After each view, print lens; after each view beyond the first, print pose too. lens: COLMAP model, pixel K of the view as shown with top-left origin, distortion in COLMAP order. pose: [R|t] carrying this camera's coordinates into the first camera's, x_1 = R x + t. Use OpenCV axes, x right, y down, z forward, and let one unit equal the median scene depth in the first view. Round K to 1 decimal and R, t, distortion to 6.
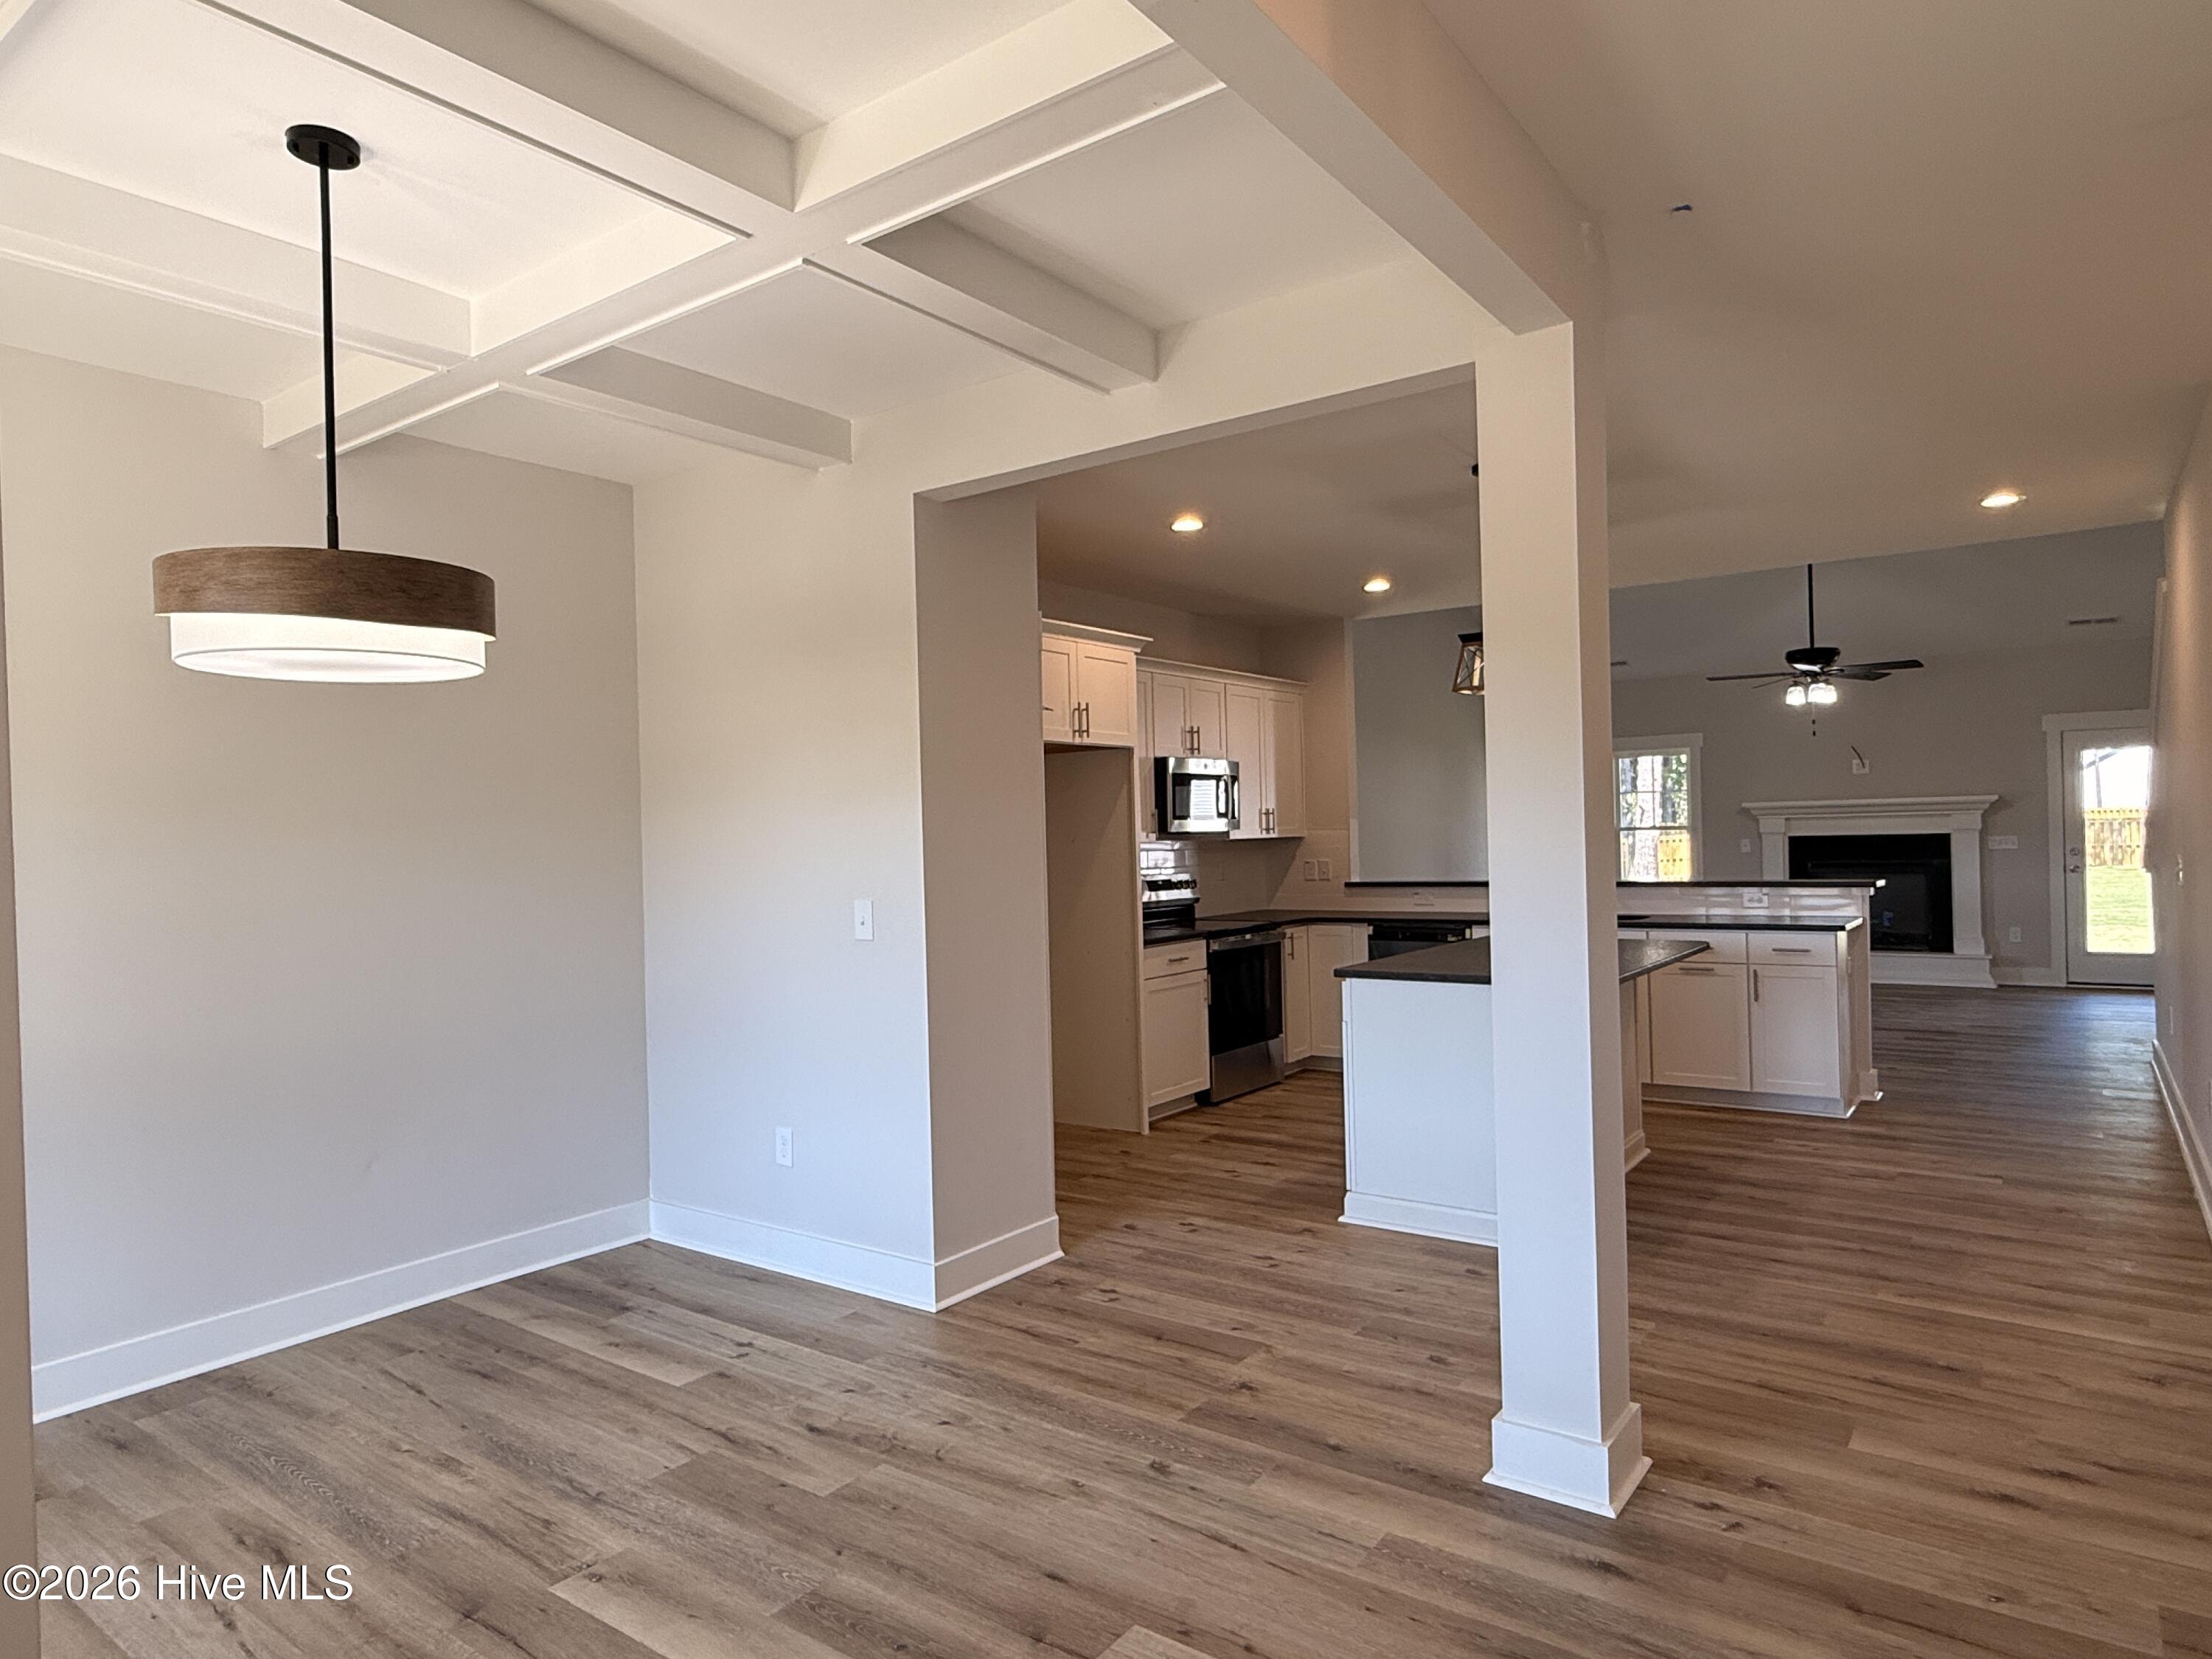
lens RADIAL K [[1323.8, 0, 1098.1], [0, 1323.8, 830.7], [0, 0, 1]] dist [-0.000725, 0.000500]
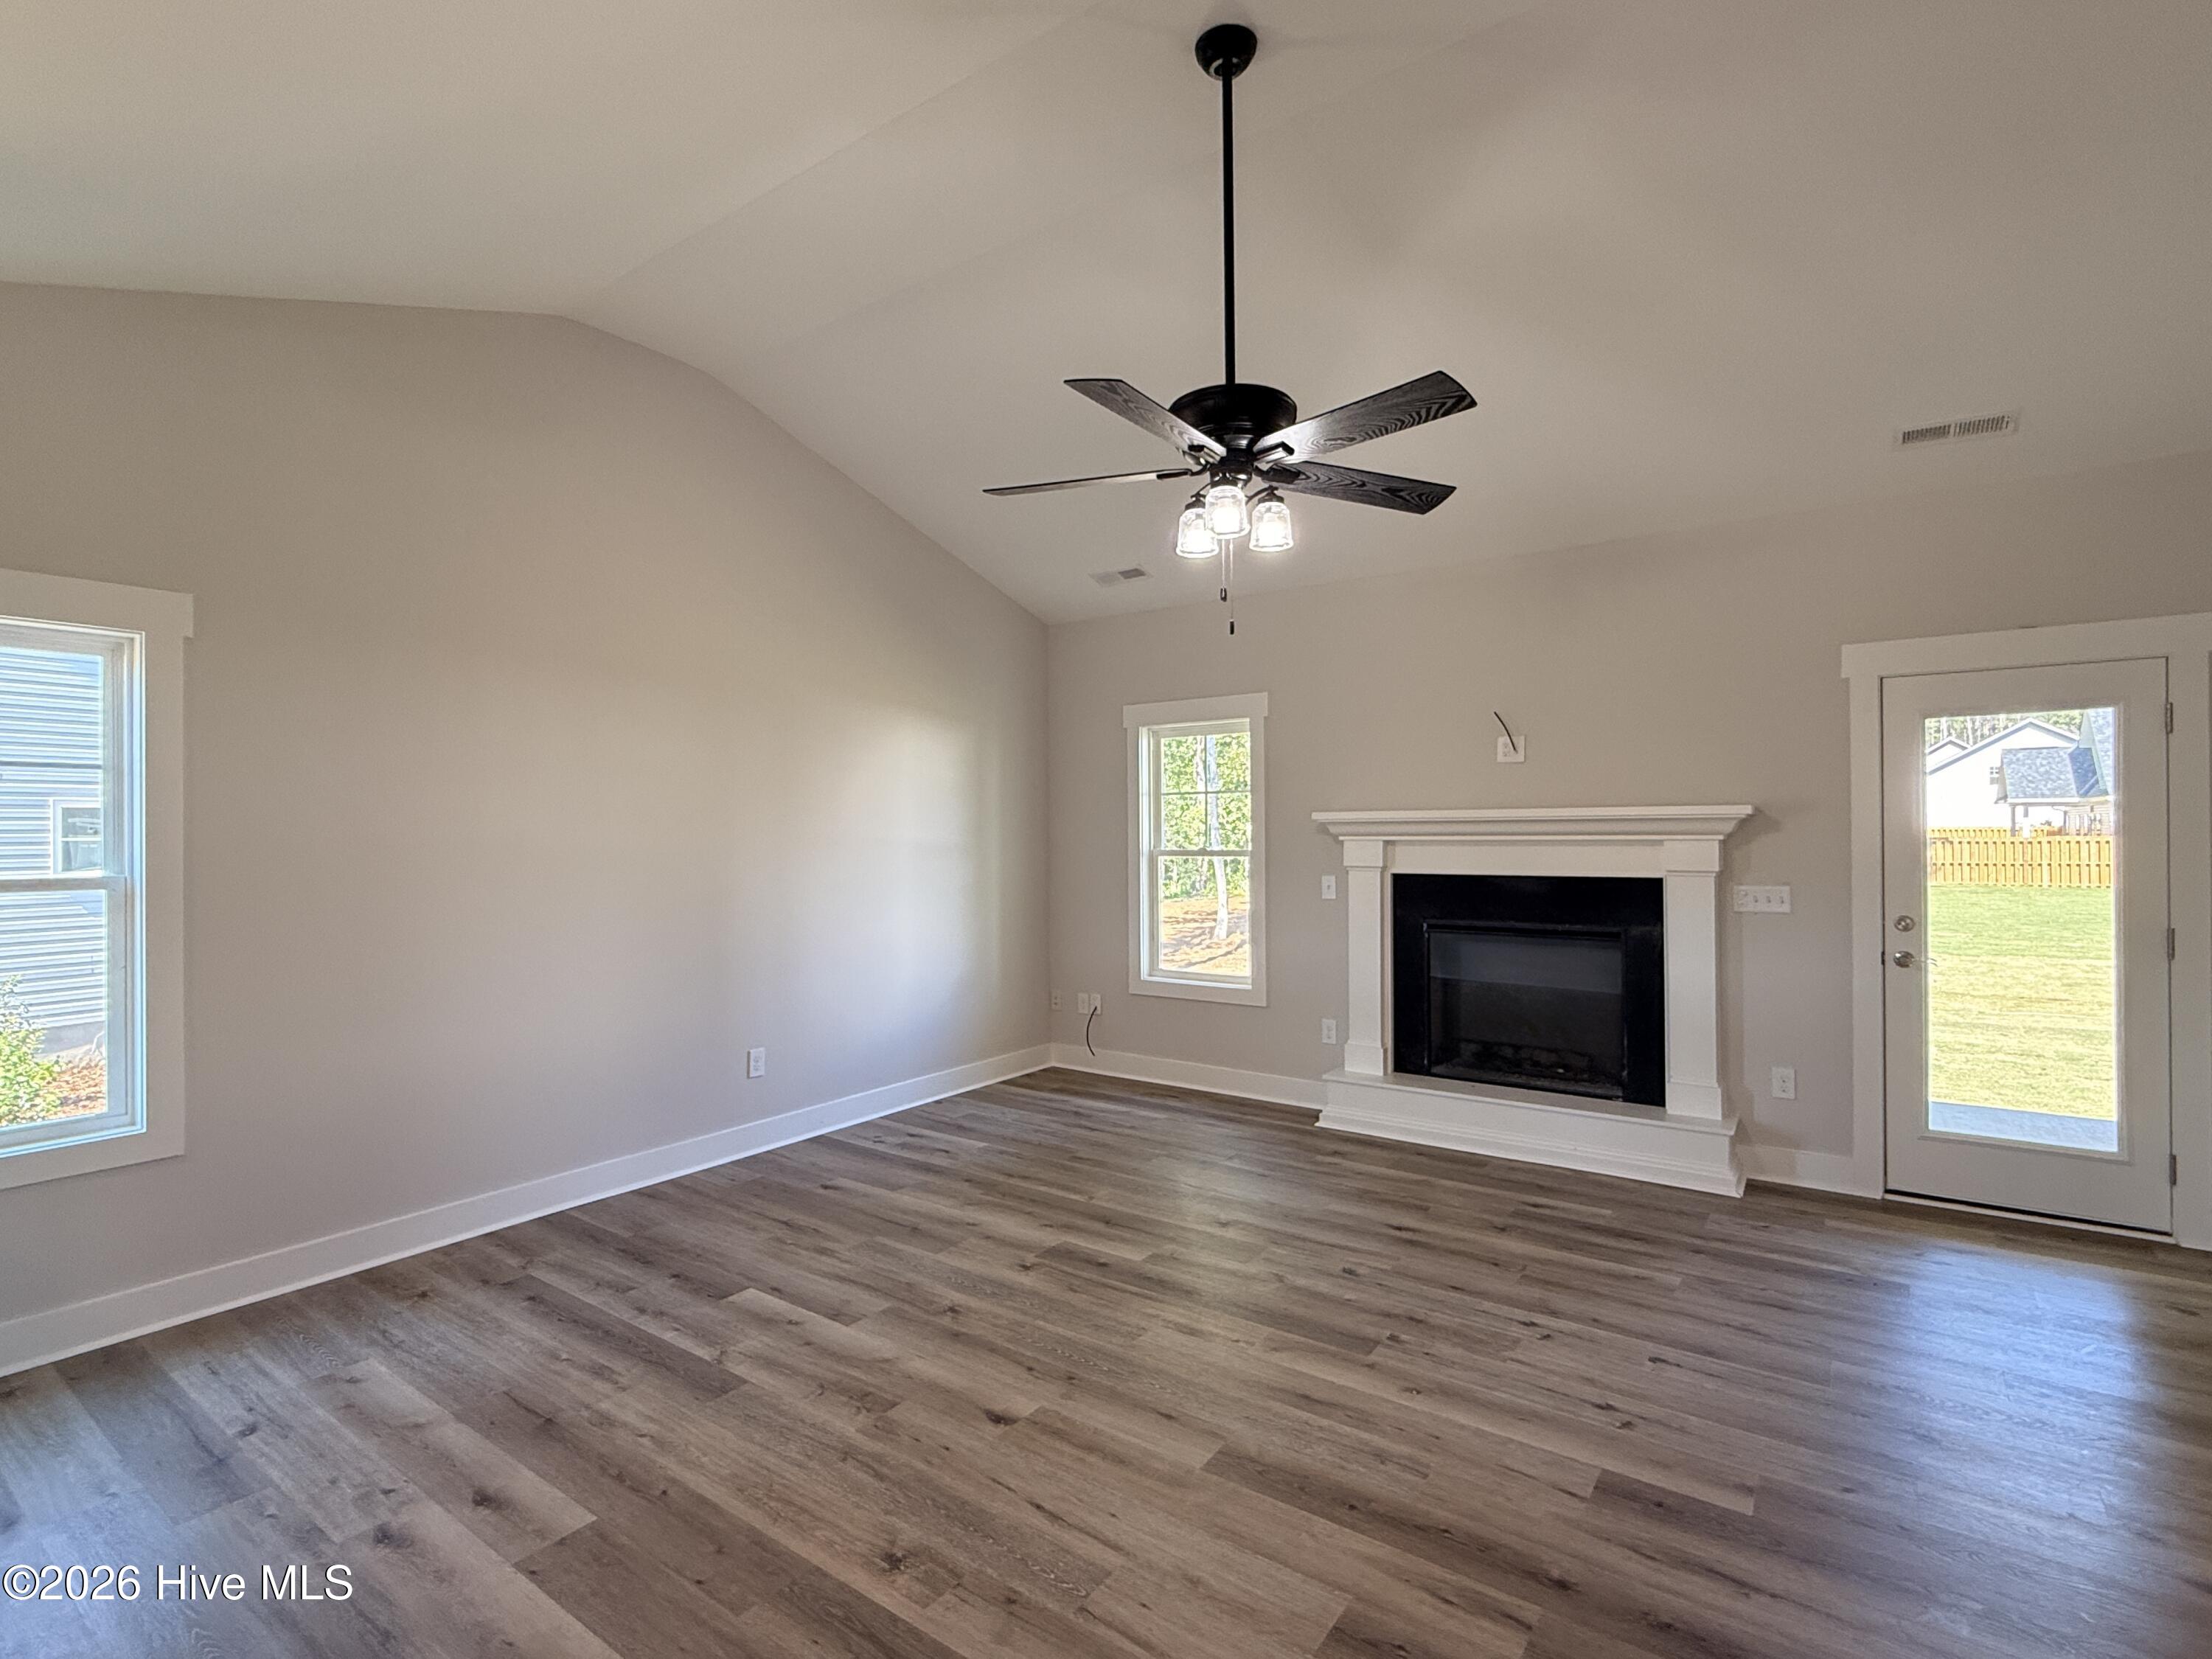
lens RADIAL K [[1065.2, 0, 1106.0], [0, 1065.2, 829.5], [0, 0, 1]] dist [-0.000042, 0.000041]
pose [[0.999761, 0.019469, -0.009952, 0.759988], [-0.019496, 0.999806, -0.002693, -0.020476], [0.009897, 0.002886, 0.999947, 1.027176]]
